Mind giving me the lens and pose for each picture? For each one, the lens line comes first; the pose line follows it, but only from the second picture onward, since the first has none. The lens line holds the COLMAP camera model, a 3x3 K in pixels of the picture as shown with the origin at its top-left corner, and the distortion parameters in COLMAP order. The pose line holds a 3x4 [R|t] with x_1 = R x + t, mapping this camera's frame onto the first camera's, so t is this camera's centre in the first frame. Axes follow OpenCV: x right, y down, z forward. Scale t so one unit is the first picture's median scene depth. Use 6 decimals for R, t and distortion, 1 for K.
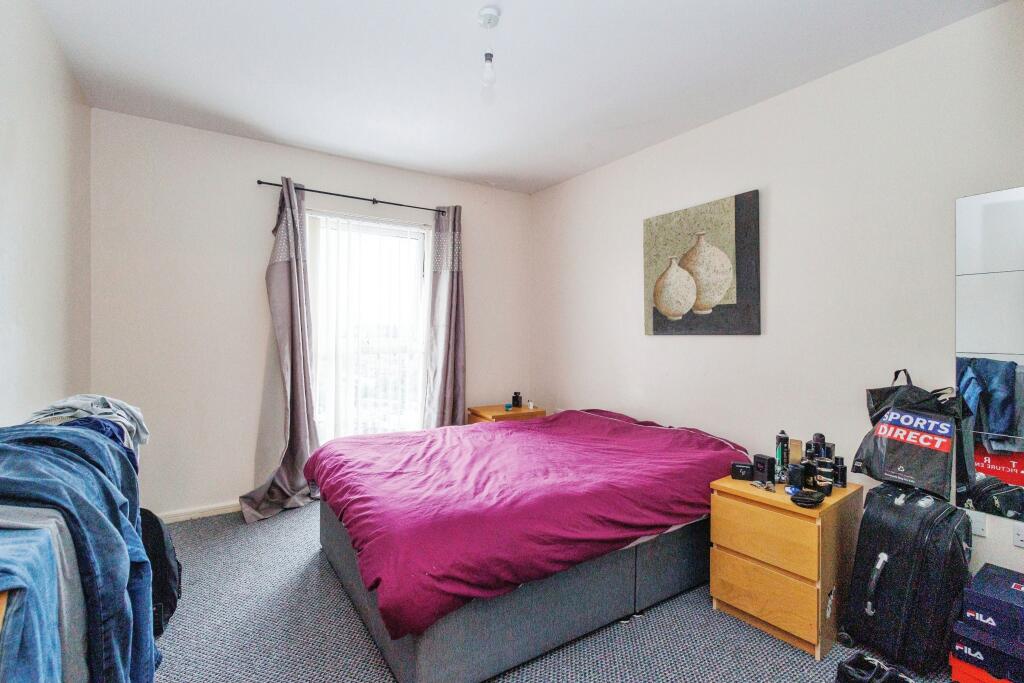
lens RADIAL K [[480.3, 0, 512.5], [0, 480.3, 336.0], [0, 0, 1]] dist [0.011442, -0.000110]
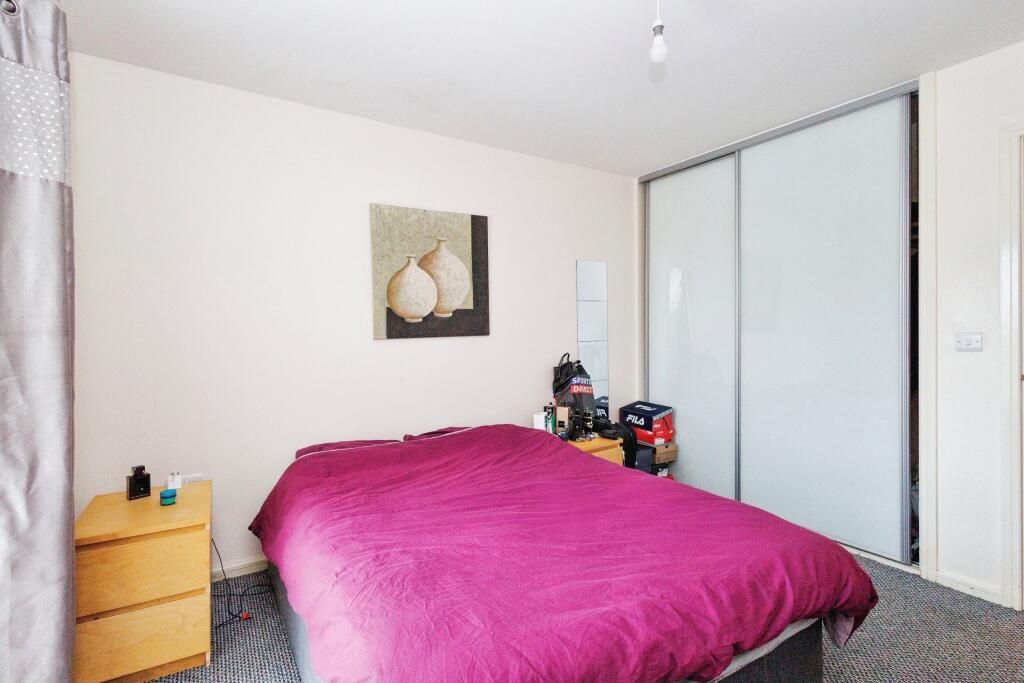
lens RADIAL K [[485.7, 0, 488.6], [0, 485.7, 332.4], [0, 0, 1]] dist [0.011028, -0.000097]
pose [[0.028784, -0.011338, 0.999521, -0.644678], [0.024825, 0.999635, 0.010624, -0.020733], [-0.999277, 0.024507, 0.029055, 0.859676]]
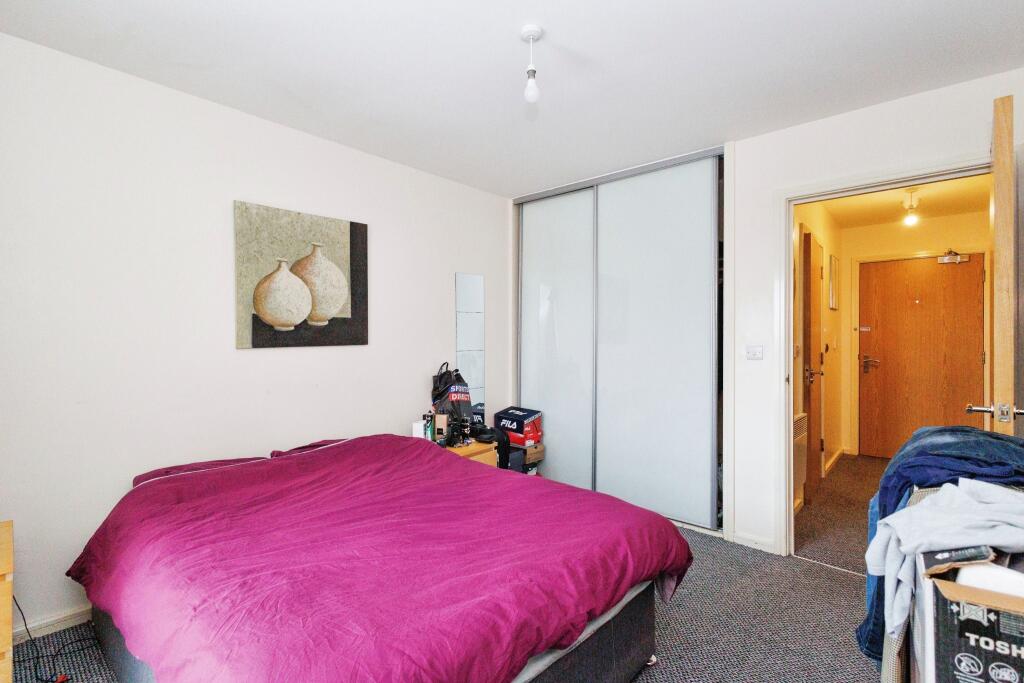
lens RADIAL K [[480.3, 0, 512.5], [0, 480.3, 336.0], [0, 0, 1]] dist [0.011442, -0.000110]
pose [[-0.268701, -0.003020, 0.963219, -0.666229], [0.011841, 0.999909, 0.006438, -0.024946], [-0.963151, 0.013135, -0.268641, 0.867280]]
